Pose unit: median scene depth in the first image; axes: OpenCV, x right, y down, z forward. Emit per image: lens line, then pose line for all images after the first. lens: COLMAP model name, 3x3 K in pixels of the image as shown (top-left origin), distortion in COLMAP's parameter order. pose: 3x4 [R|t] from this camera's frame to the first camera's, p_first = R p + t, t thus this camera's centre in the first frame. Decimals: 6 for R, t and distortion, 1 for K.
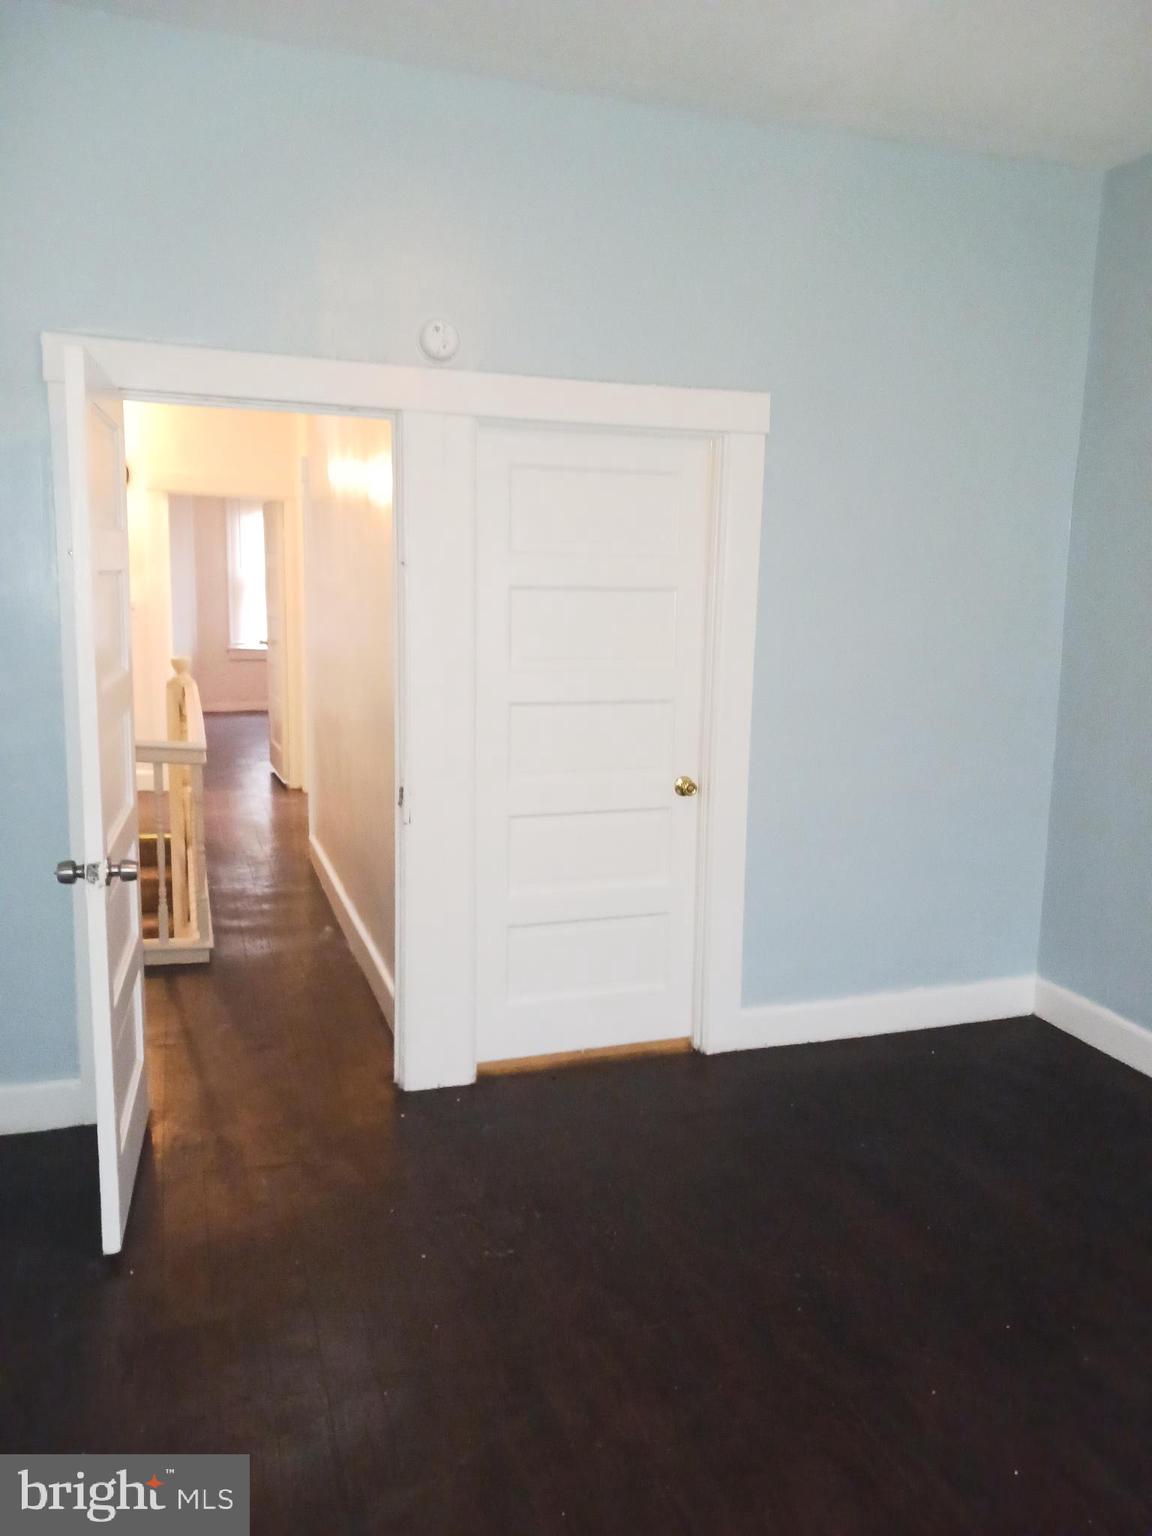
lens RADIAL K [[1200.1, 0, 576.0], [0, 1200.1, 768.0], [0, 0, 1]] dist [0.154319, -0.380838]
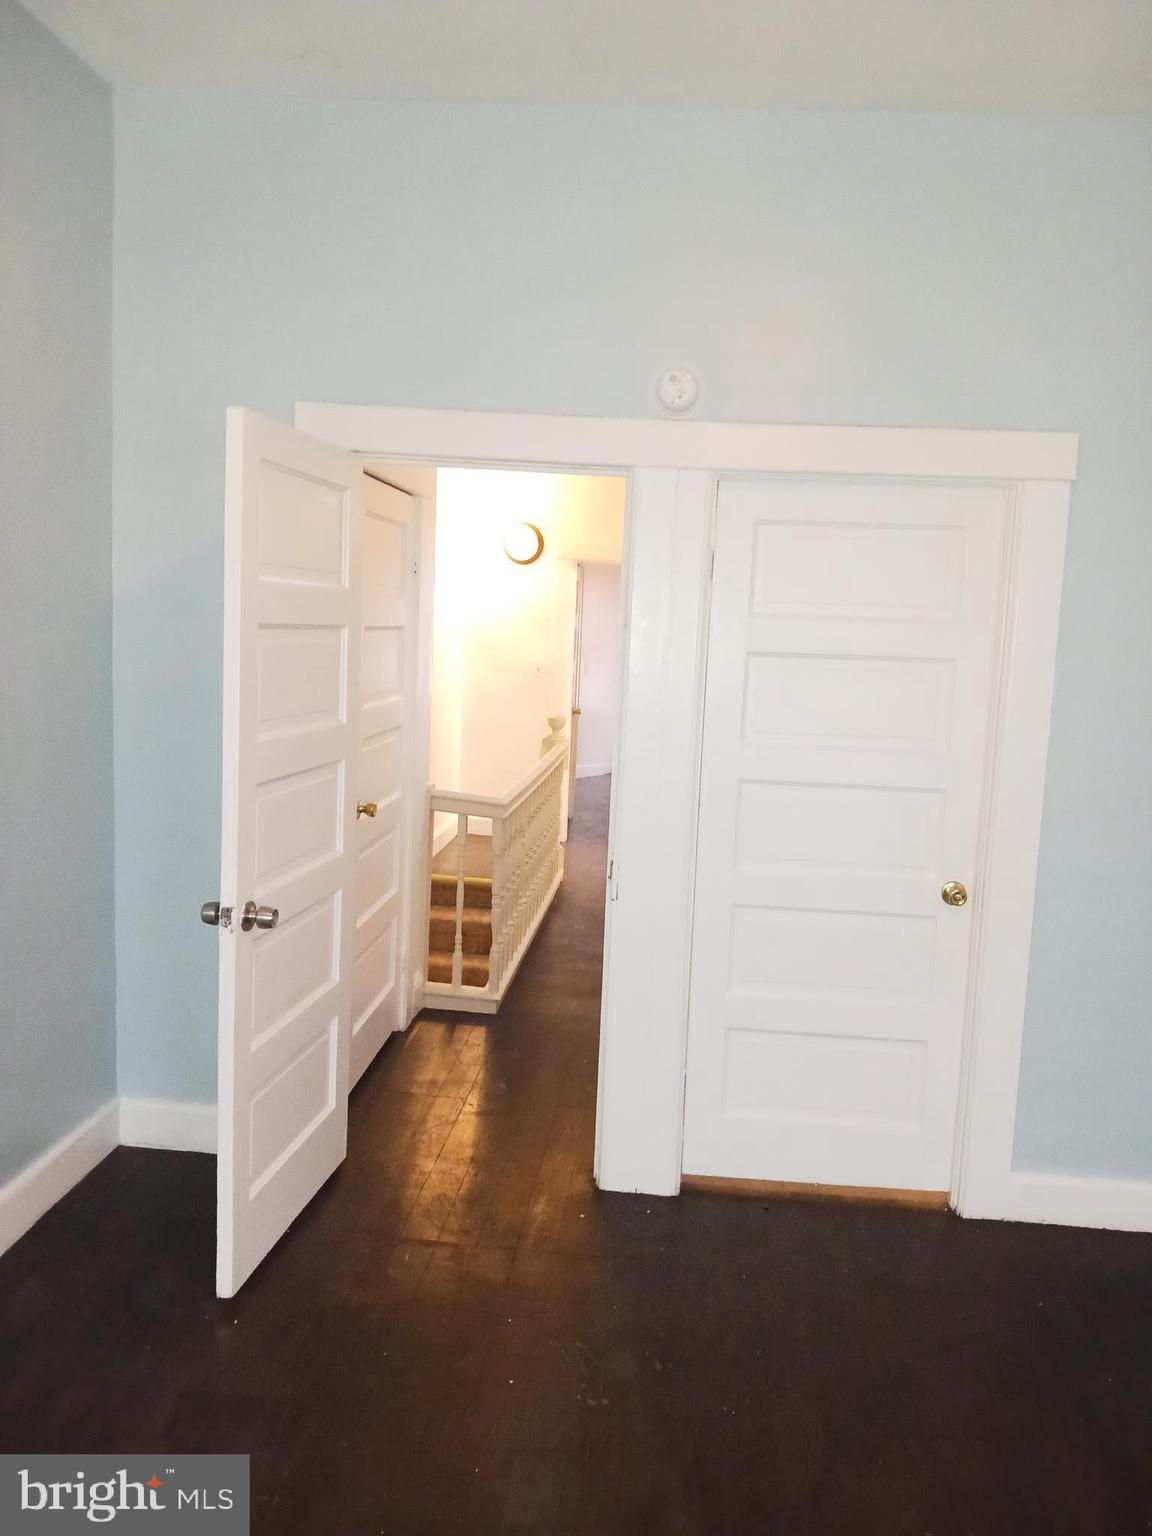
lens RADIAL K [[1200.1, 0, 576.0], [0, 1200.1, 768.0], [0, 0, 1]] dist [0.154319, -0.380838]
pose [[0.920750, 0.067682, -0.384238, 0.174563], [-0.088521, 0.995395, -0.036789, -0.017953], [0.379979, 0.067887, 0.922501, 0.111860]]
